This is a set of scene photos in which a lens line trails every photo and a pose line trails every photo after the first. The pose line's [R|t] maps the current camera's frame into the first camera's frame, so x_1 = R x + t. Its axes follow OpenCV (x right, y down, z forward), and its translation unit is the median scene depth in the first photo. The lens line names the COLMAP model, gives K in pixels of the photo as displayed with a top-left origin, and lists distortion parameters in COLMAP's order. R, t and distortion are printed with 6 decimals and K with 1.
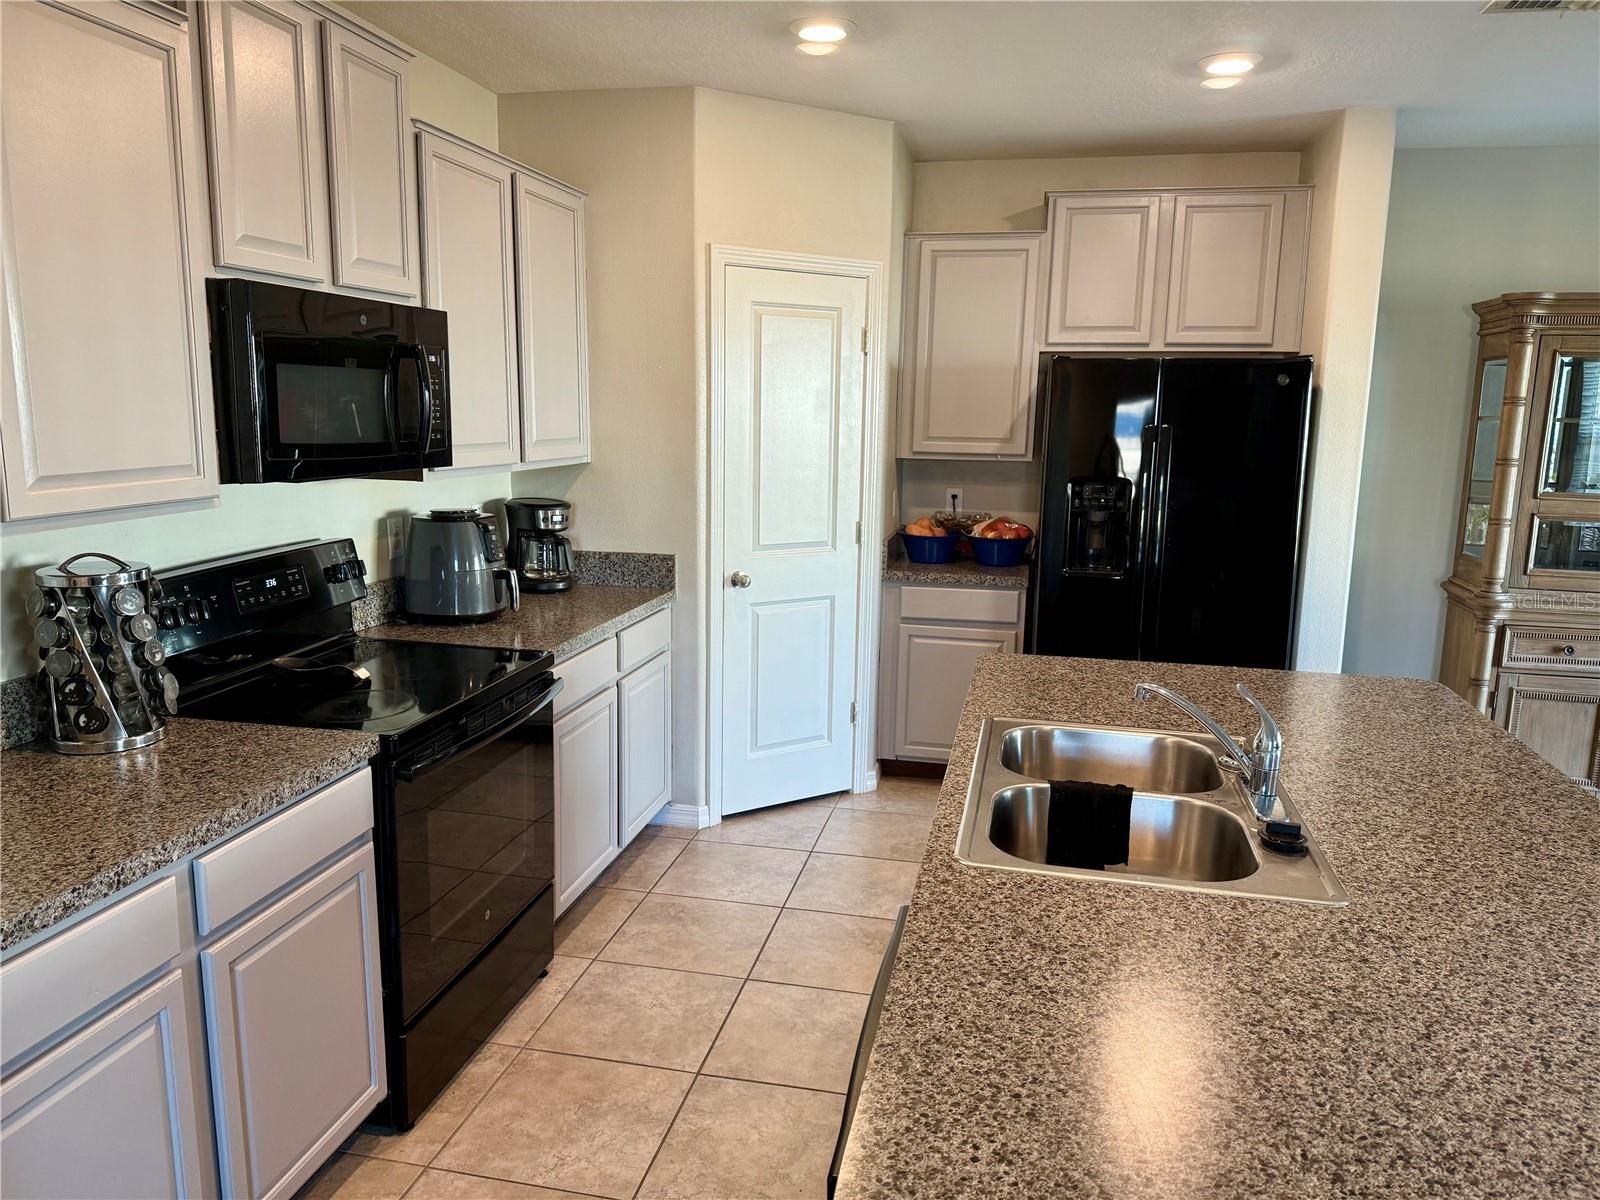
lens RADIAL K [[1119.8, 0, 806.0], [0, 1119.8, 605.9], [0, 0, 1]] dist [0.094082, -0.137126]
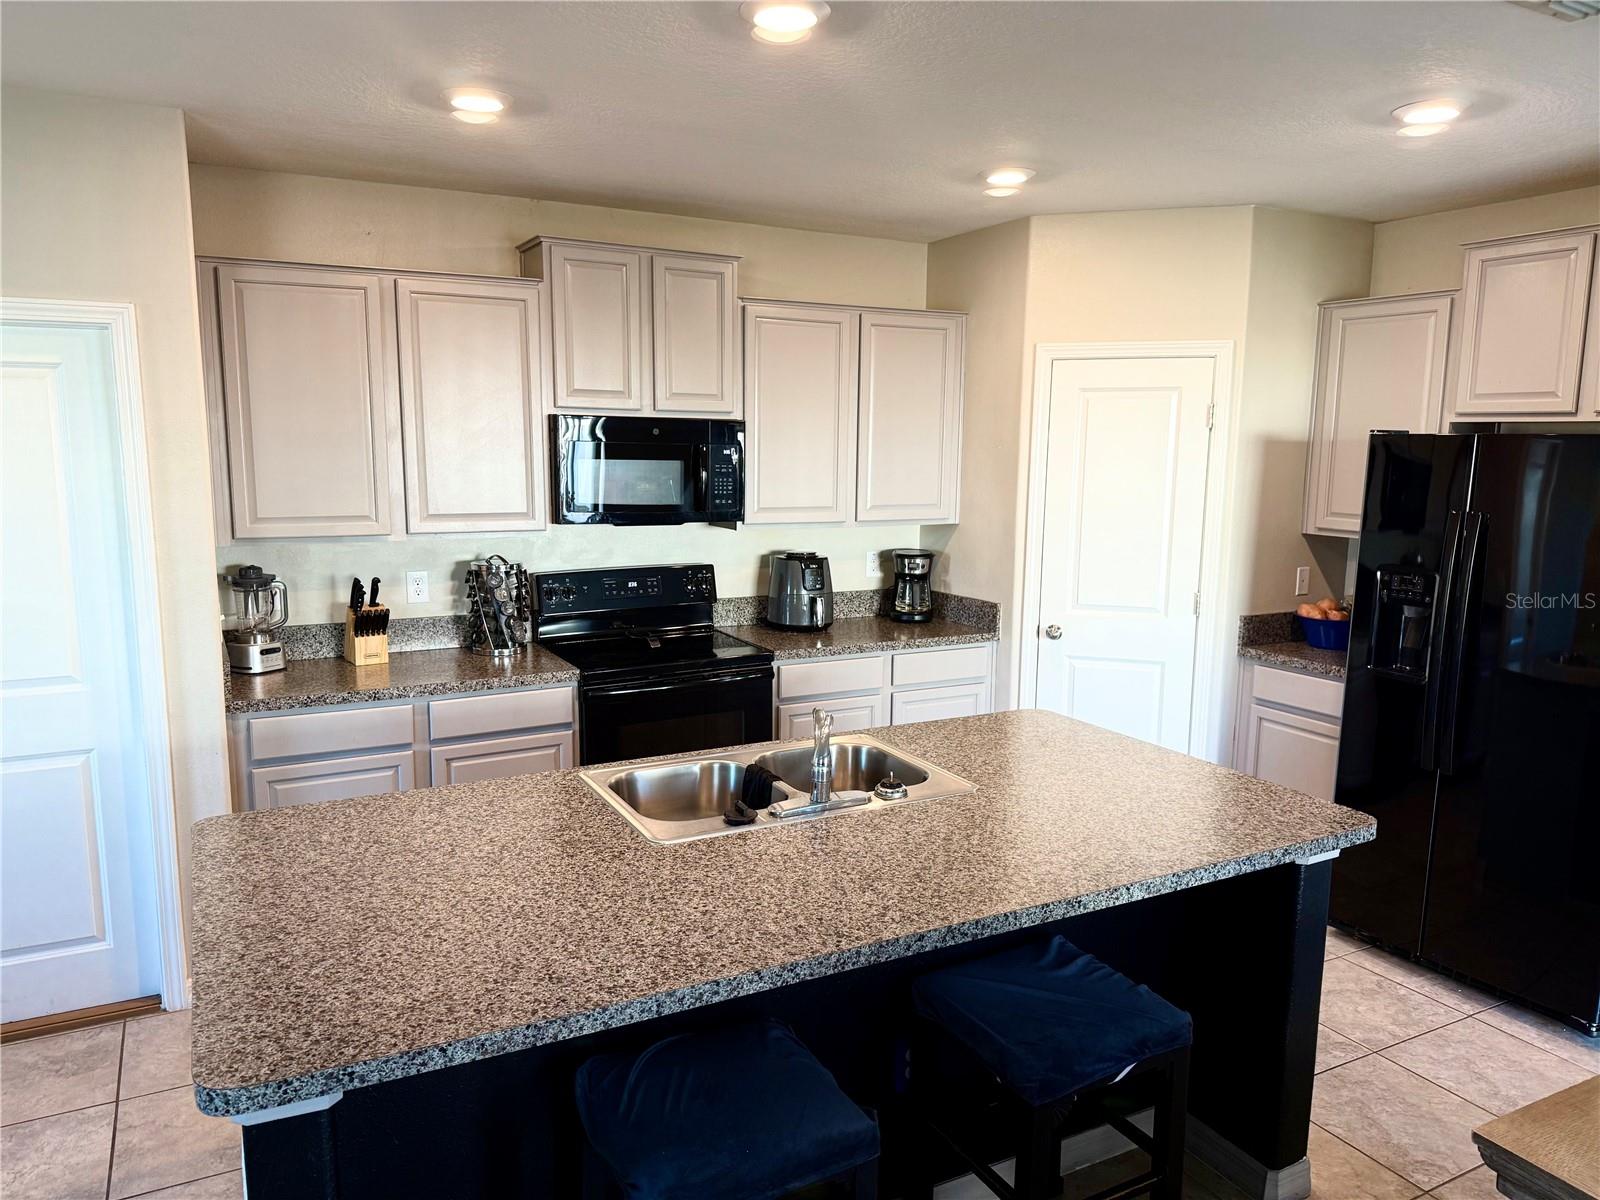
lens RADIAL K [[1119.8, 0, 806.0], [0, 1119.8, 605.9], [0, 0, 1]] dist [0.094082, -0.137126]
pose [[0.643154, 0.101731, -0.758949, 0.640541], [-0.137986, 0.990308, 0.015810, -0.033437], [0.753202, 0.094556, 0.650958, 0.071524]]
